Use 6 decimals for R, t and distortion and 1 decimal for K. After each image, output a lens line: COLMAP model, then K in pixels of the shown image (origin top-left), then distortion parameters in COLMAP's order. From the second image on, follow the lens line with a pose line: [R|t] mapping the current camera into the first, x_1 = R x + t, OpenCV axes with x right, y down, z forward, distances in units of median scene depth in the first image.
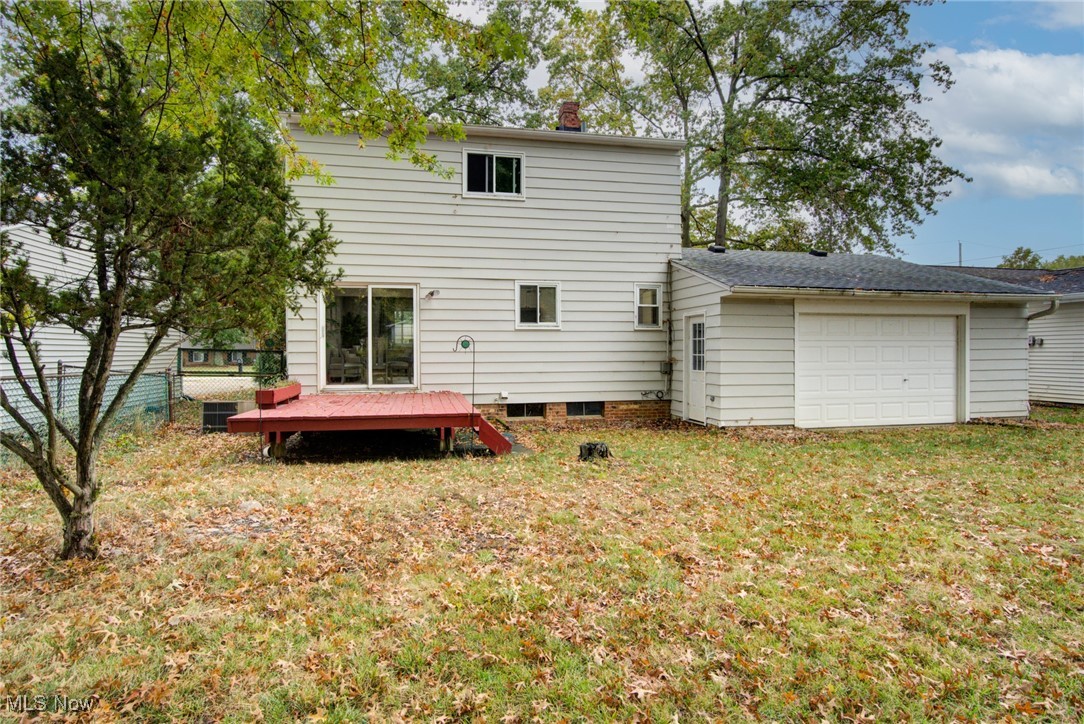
lens RADIAL K [[606.0, 0, 542.0], [0, 606.0, 362.0], [0, 0, 1]] dist [0.002857, 0.000021]
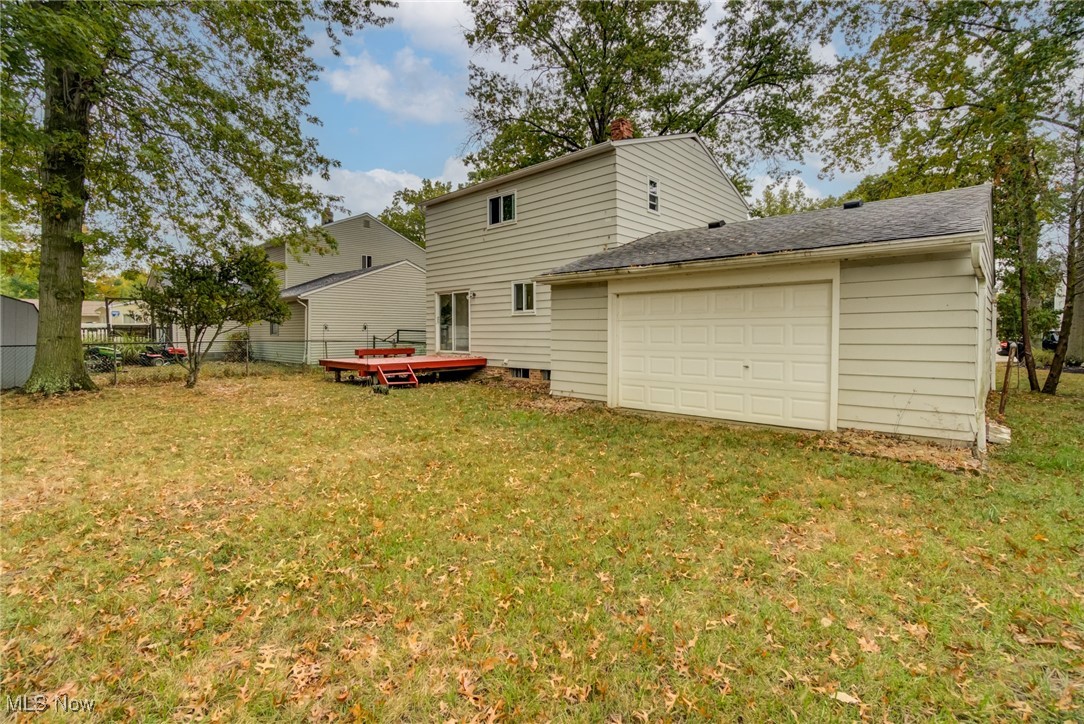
lens RADIAL K [[479.9, 0, 542.0], [0, 479.9, 362.0], [0, 0, 1]] dist [-0.032455, 0.000308]
pose [[0.587724, 0.051629, -0.807413, 0.936912], [-0.004561, 0.998157, 0.060506, -0.013637], [0.809049, -0.031879, 0.586876, 0.397134]]
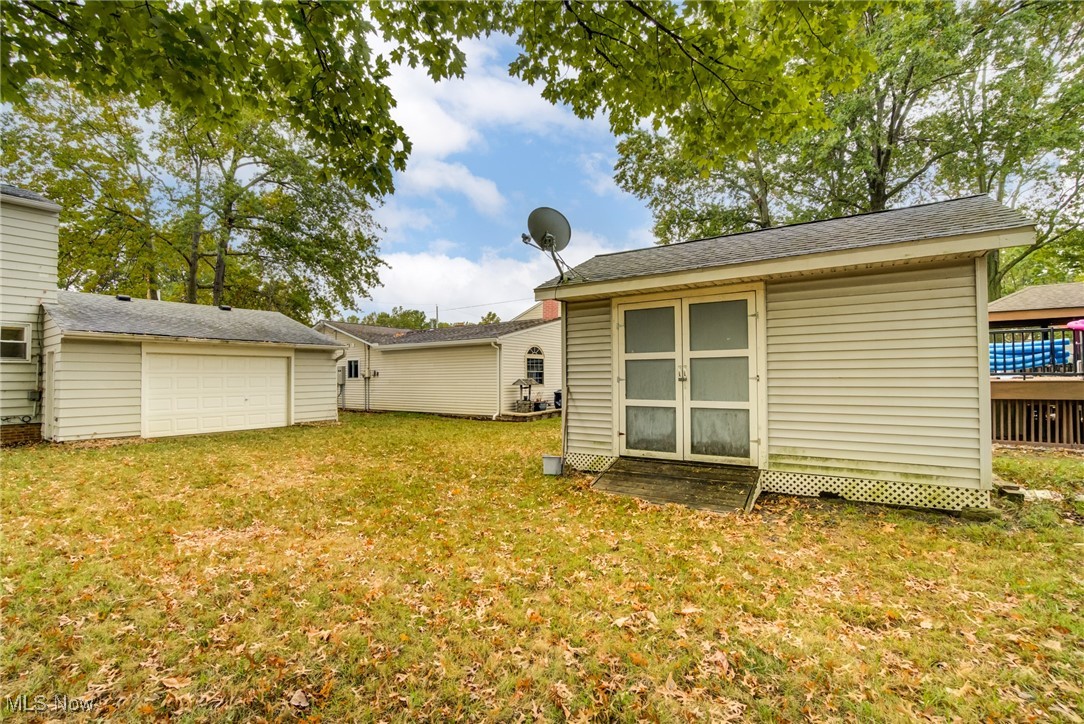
lens RADIAL K [[504.1, 0, 542.0], [0, 504.1, 362.0], [0, 0, 1]] dist [-0.002491, -0.000075]
pose [[0.750084, 0.017541, 0.661110, 0.319292], [0.017455, 0.998775, -0.046305, 0.007546], [-0.661112, 0.046272, 0.748859, -0.397993]]
